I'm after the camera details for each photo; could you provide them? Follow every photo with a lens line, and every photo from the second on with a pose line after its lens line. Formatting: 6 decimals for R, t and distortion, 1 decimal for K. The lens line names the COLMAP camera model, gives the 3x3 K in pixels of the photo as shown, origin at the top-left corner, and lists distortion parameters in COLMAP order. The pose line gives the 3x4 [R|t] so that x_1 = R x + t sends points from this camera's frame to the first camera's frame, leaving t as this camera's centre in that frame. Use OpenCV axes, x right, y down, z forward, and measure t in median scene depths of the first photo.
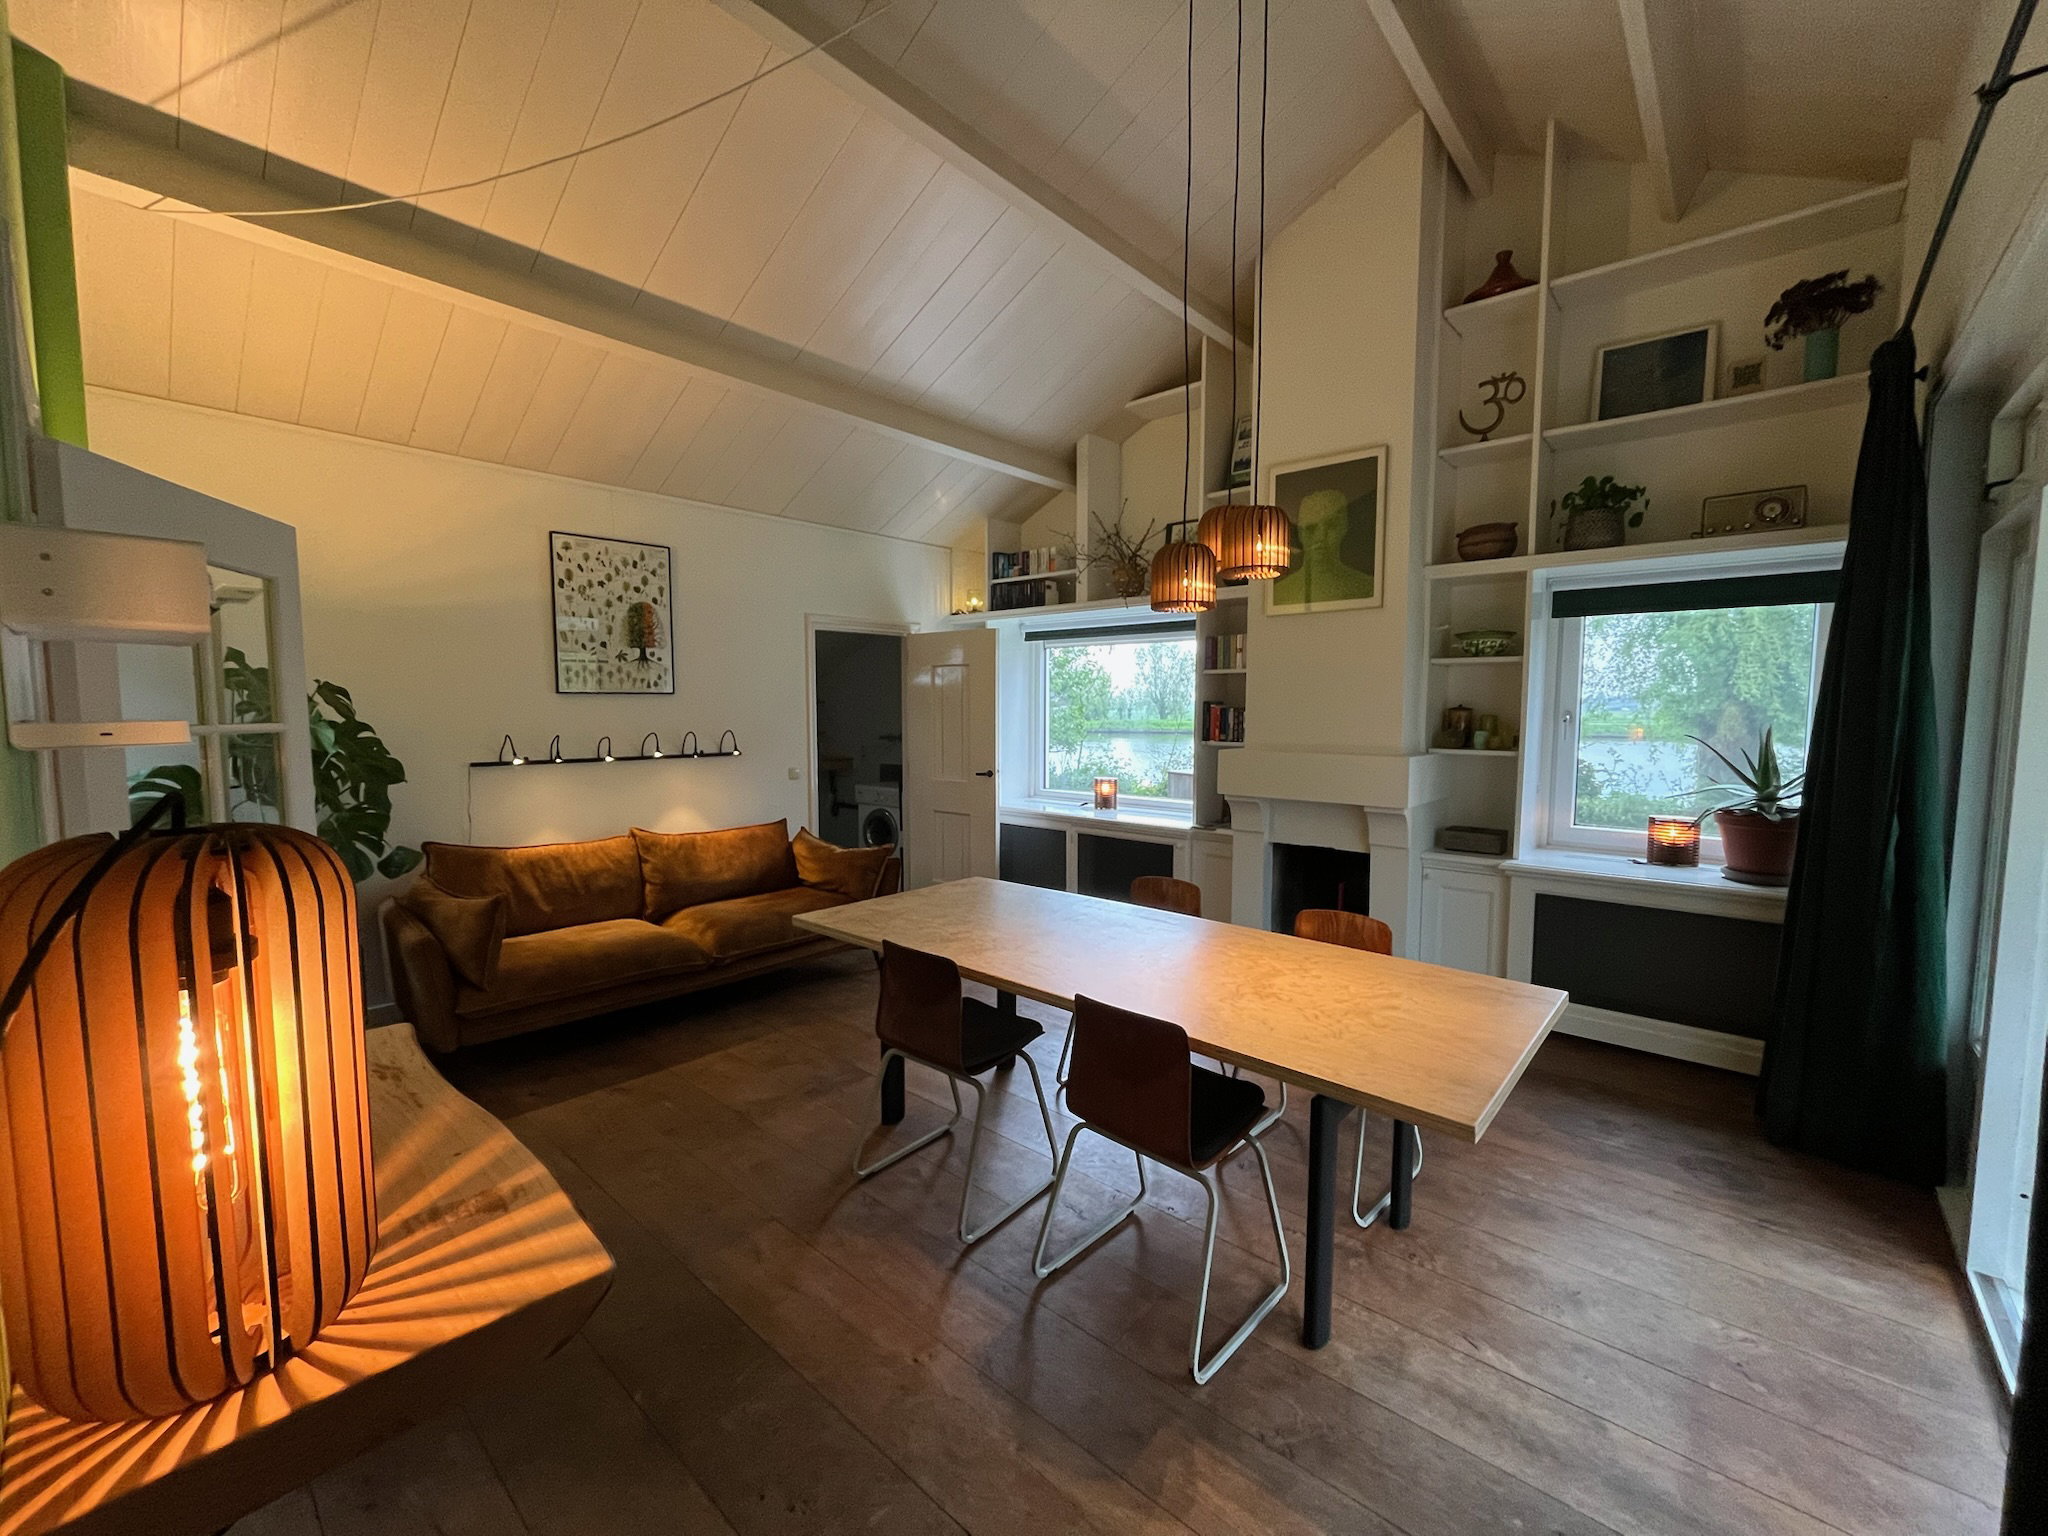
lens RADIAL K [[821.3, 0, 1012.7], [0, 821.3, 775.4], [0, 0, 1]] dist [0.002462, 0.000152]
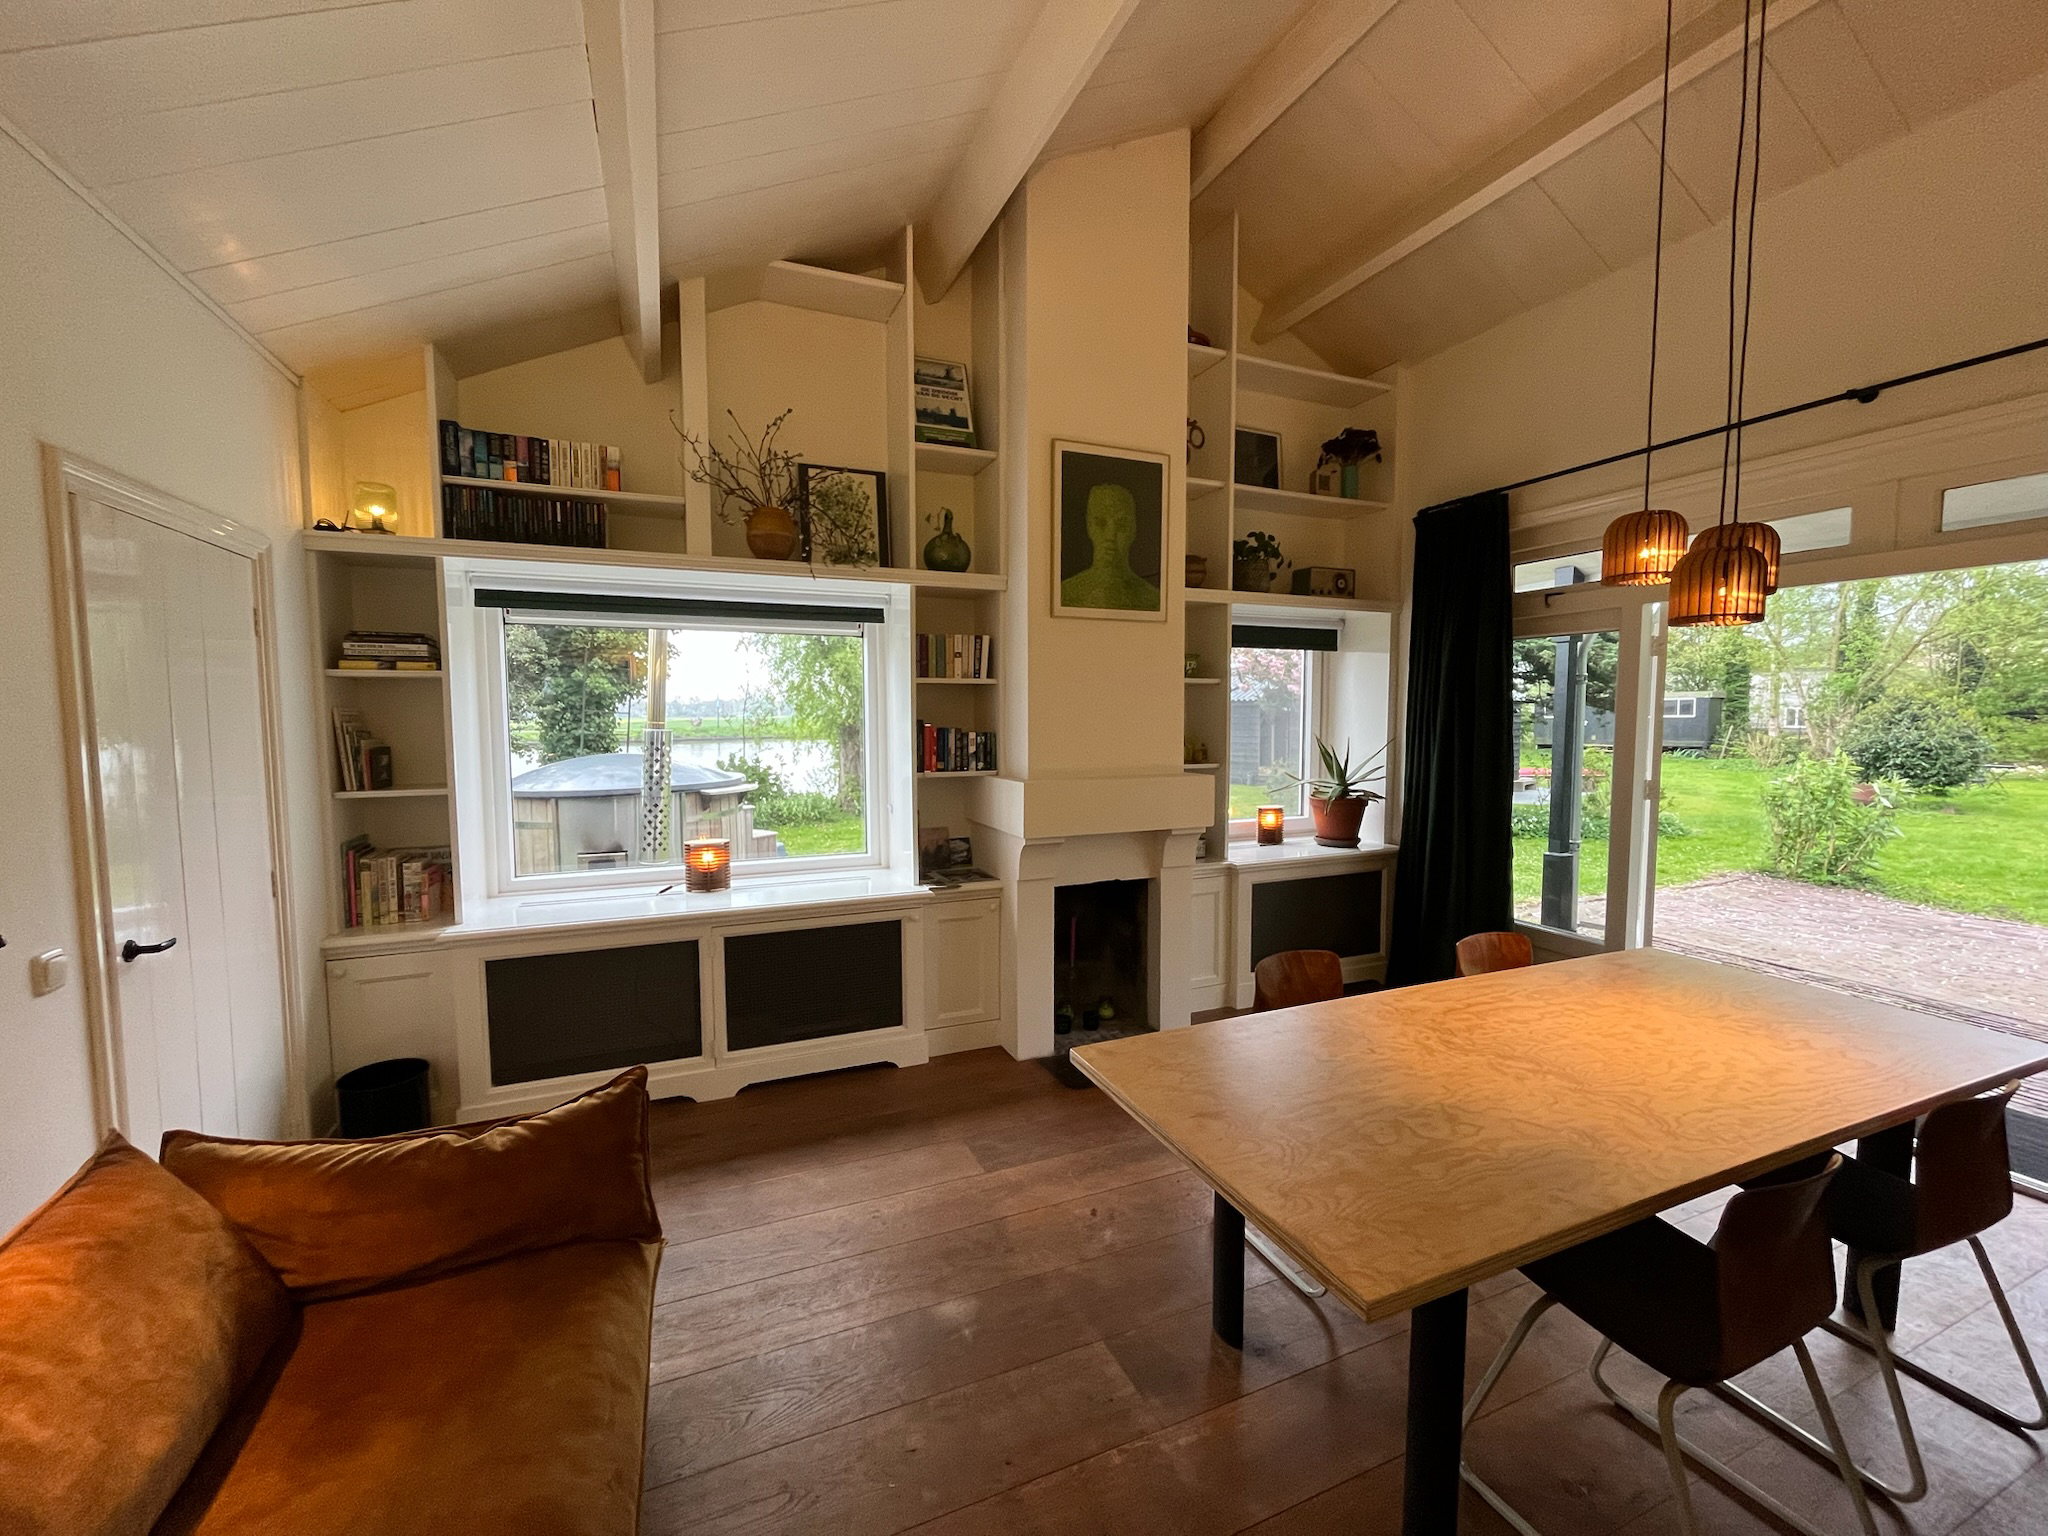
lens RADIAL K [[821.3, 0, 1015.9], [0, 821.3, 758.4], [0, 0, 1]] dist [0.002462, 0.000152]
pose [[0.434722, -0.055643, 0.898844, -0.405986], [0.078091, 0.996659, 0.023930, -0.066347], [-0.897172, 0.059789, 0.437615, 0.603475]]
